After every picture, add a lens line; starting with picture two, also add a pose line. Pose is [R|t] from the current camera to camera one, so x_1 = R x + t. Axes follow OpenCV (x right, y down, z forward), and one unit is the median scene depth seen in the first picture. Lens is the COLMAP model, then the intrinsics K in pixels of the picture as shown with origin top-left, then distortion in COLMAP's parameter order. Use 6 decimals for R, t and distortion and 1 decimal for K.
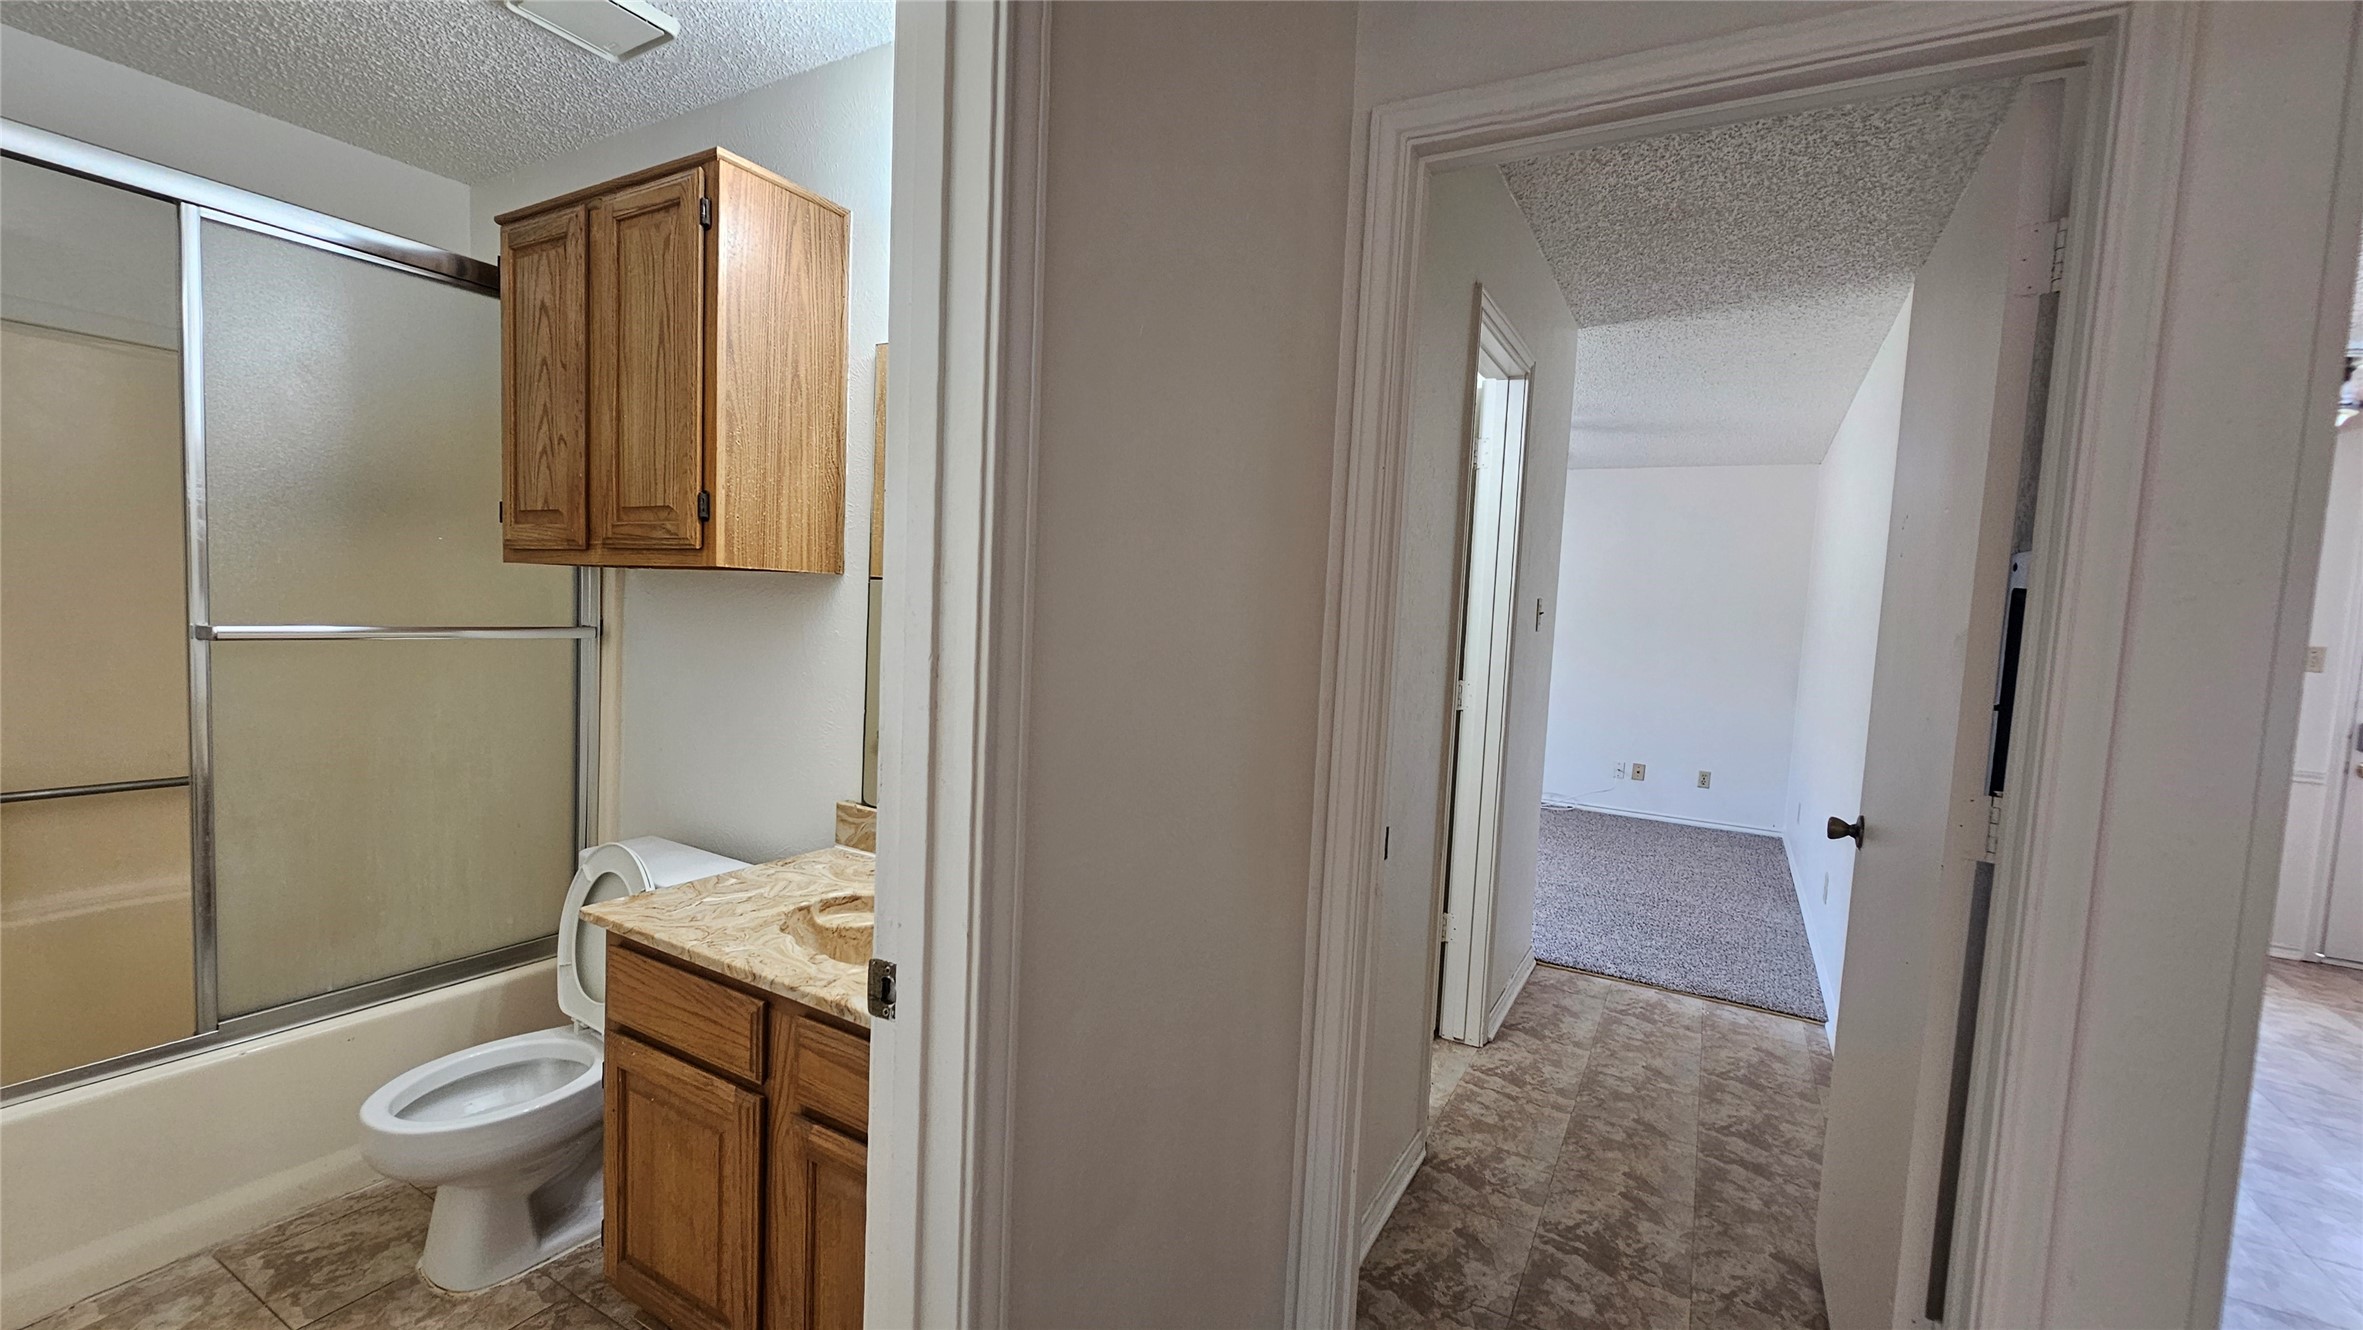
lens RADIAL K [[961.2, 0, 1175.7], [0, 961.2, 672.7], [0, 0, 1]] dist [-0.003094, 0.000685]
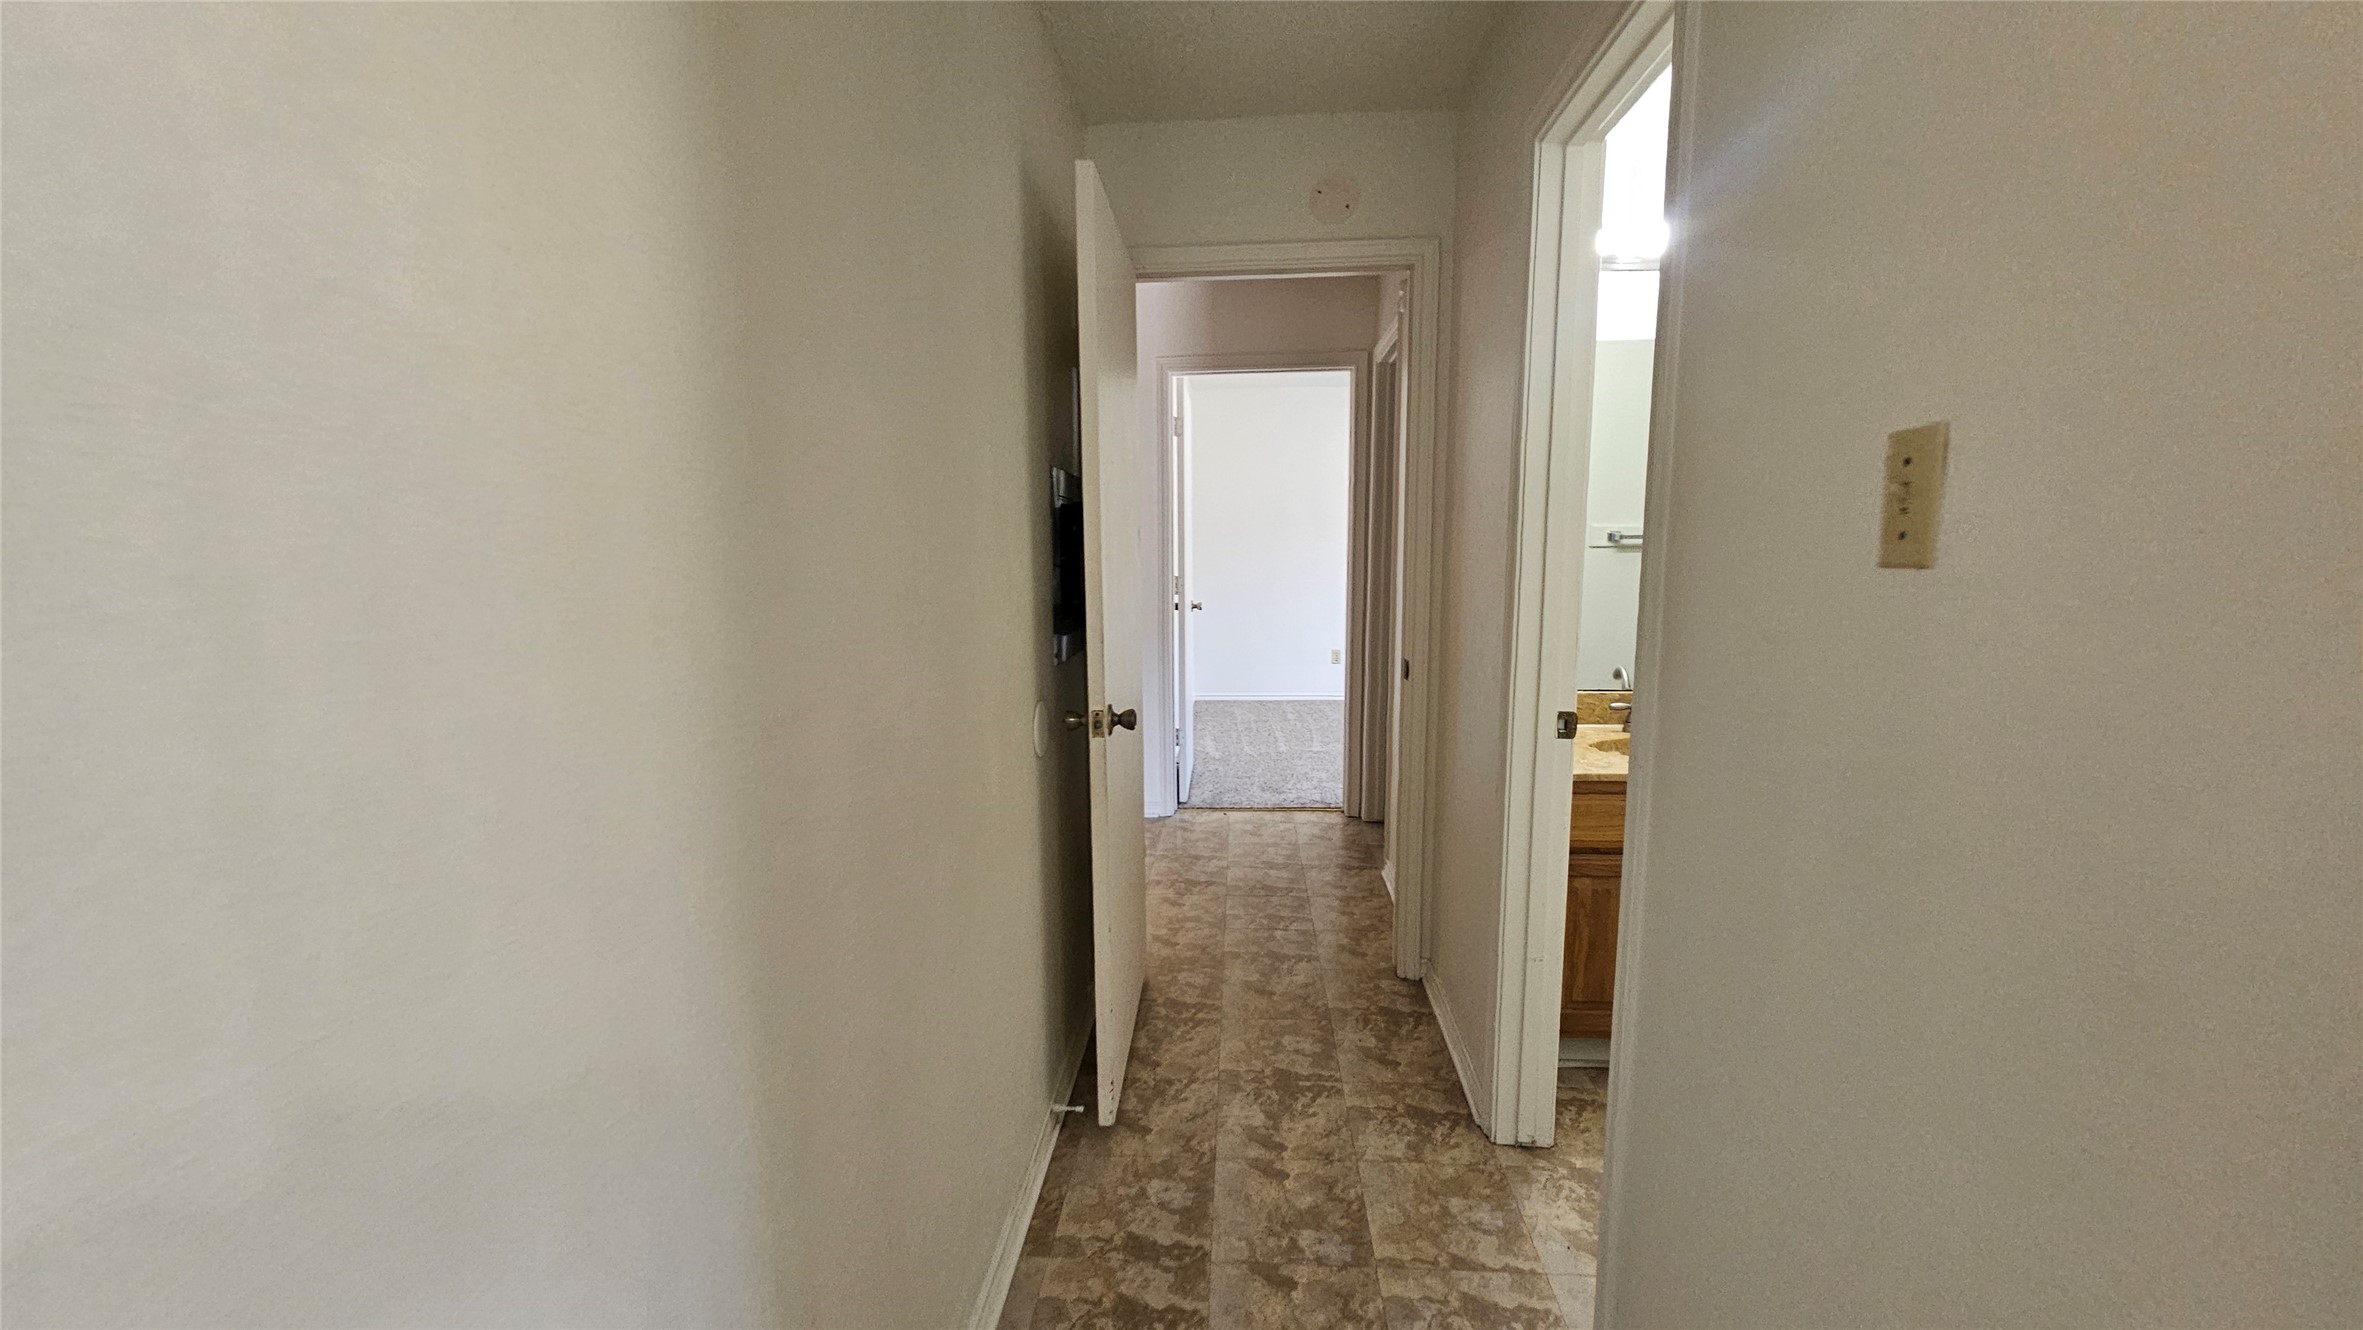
lens RADIAL K [[961.2, 0, 1175.7], [0, 961.2, 672.7], [0, 0, 1]] dist [-0.003094, 0.000685]
pose [[-0.901082, 0.028188, -0.432732, 1.119560], [-0.060108, 0.980134, 0.189010, -0.091402], [0.429463, 0.196324, -0.881486, 1.986151]]
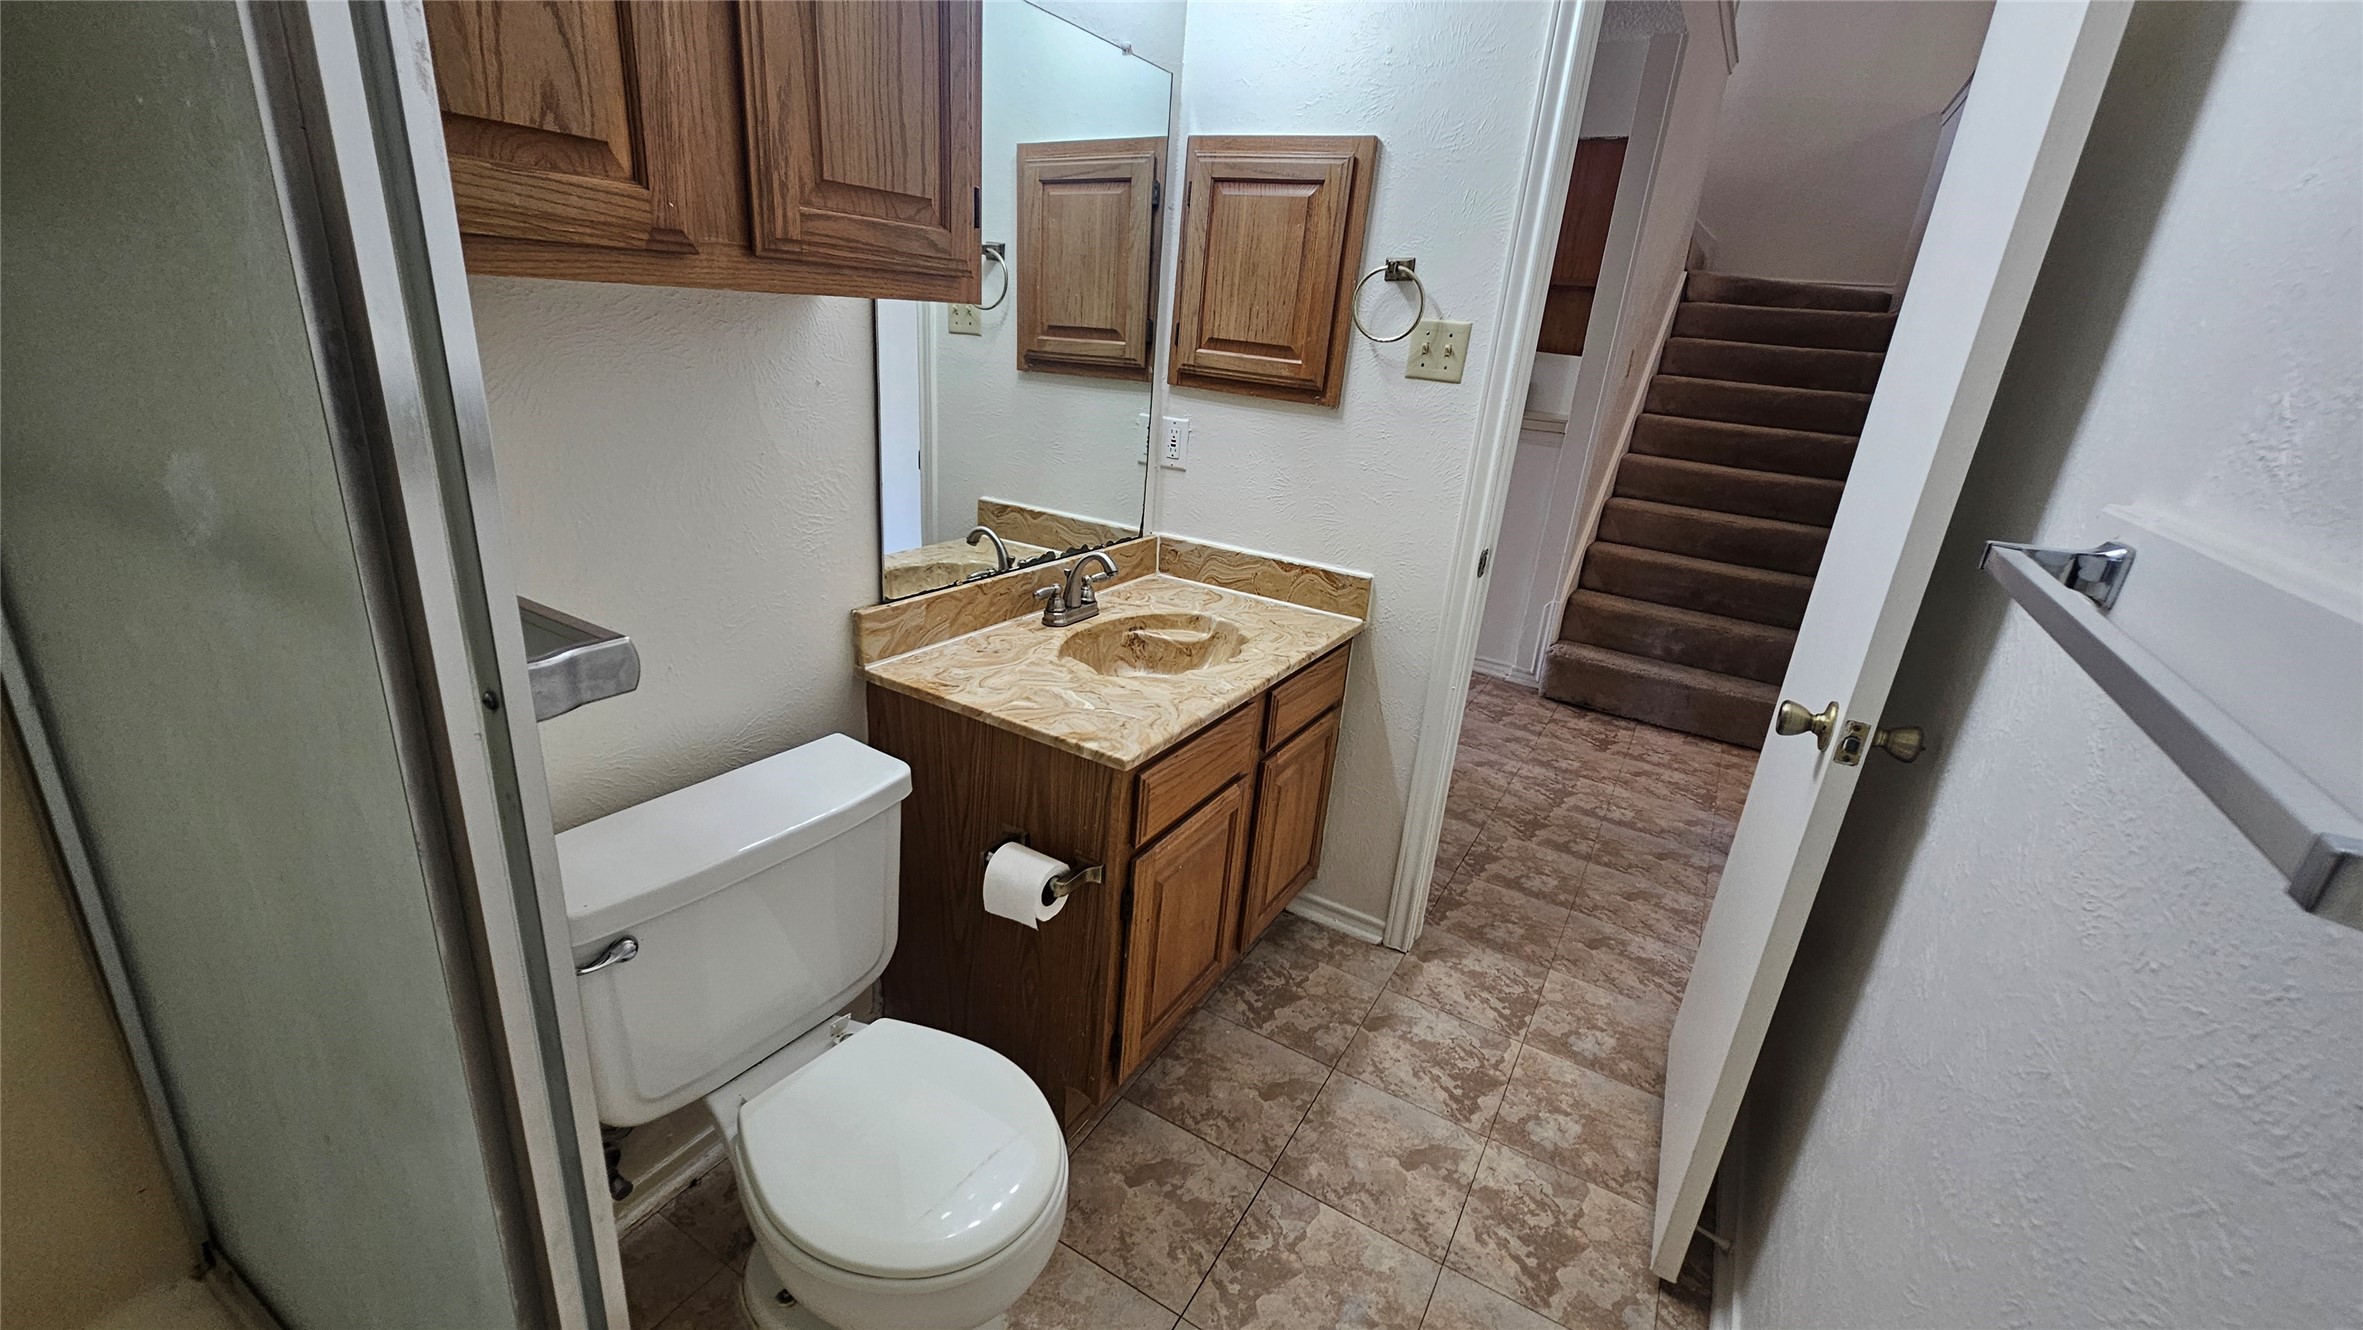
lens RADIAL K [[961.2, 0, 1175.7], [0, 961.2, 672.7], [0, 0, 1]] dist [-0.003094, 0.000685]
pose [[0.026138, -0.387759, 0.921390, -1.140952], [-0.008925, 0.921578, 0.388091, -0.128077], [-0.999618, -0.018368, 0.020628, 0.785013]]
